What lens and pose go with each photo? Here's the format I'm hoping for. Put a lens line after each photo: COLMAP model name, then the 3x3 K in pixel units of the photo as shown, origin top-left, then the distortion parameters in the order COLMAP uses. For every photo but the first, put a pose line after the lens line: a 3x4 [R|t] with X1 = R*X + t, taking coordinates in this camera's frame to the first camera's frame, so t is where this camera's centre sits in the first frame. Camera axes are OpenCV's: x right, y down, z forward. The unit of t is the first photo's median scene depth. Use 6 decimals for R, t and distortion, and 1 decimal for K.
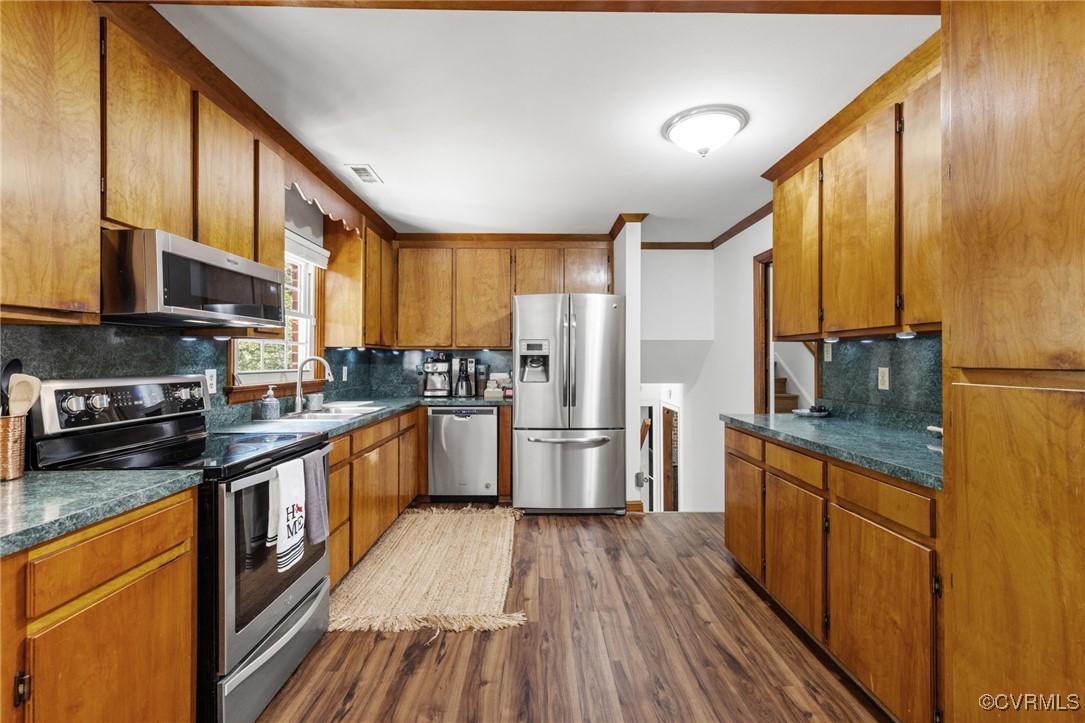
lens RADIAL K [[481.4, 0, 547.1], [0, 481.4, 356.8], [0, 0, 1]] dist [0.004644, 0.000009]
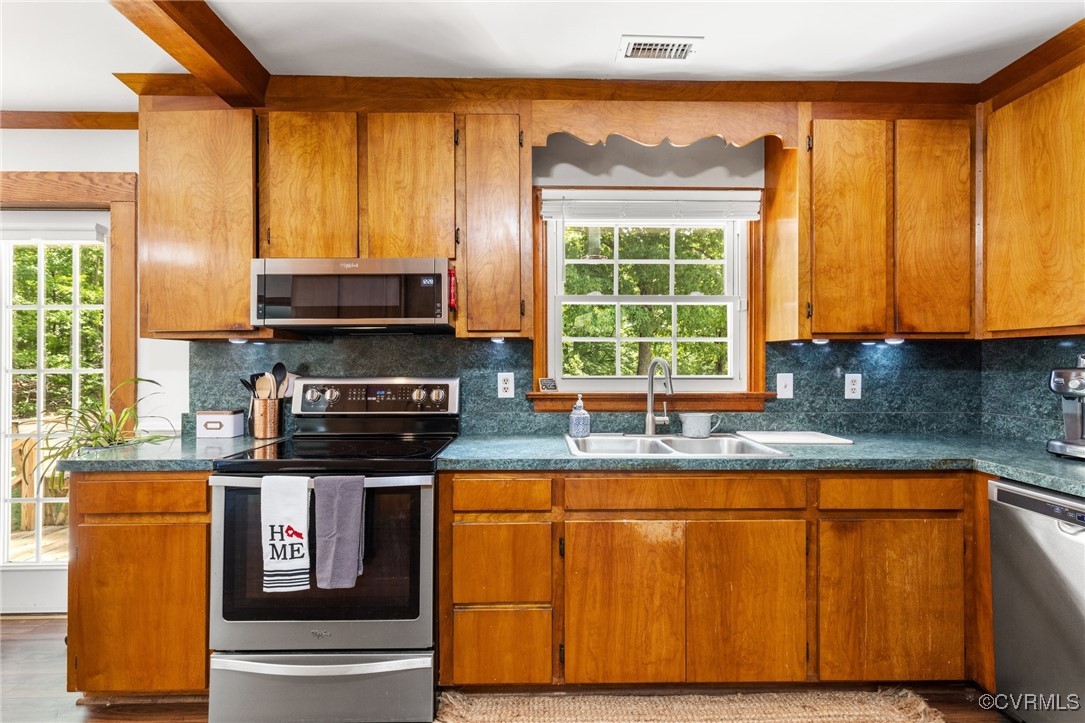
lens RADIAL K [[484.9, 0, 544.9], [0, 484.9, 360.7], [0, 0, 1]] dist [0.005938, -0.000536]
pose [[0.000261, -0.003243, -0.999995, 0.295302], [0.008746, 0.999957, -0.003240, 0.006224], [0.999962, -0.008745, 0.000290, 1.161117]]
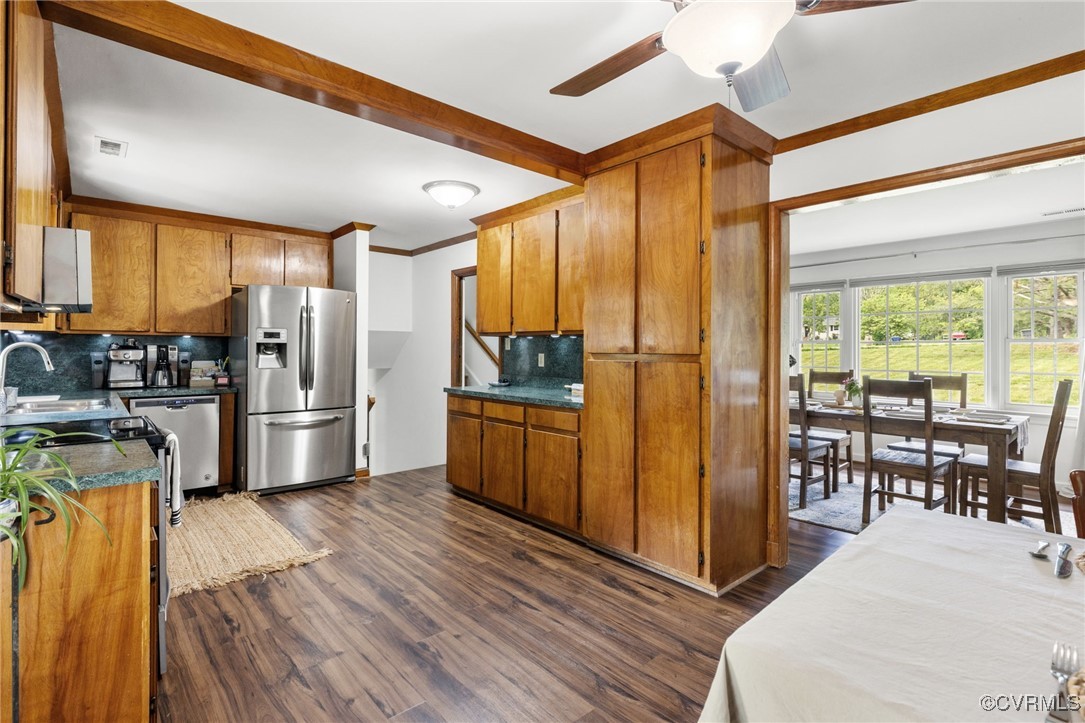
lens RADIAL K [[506.7, 0, 539.5], [0, 506.7, 346.1], [0, 0, 1]] dist [-0.000600, -0.000754]
pose [[0.761416, 0.008070, 0.648214, -0.513592], [-0.010547, 0.999944, -0.000059, -0.004427], [-0.648178, -0.006792, 0.761458, -0.387706]]
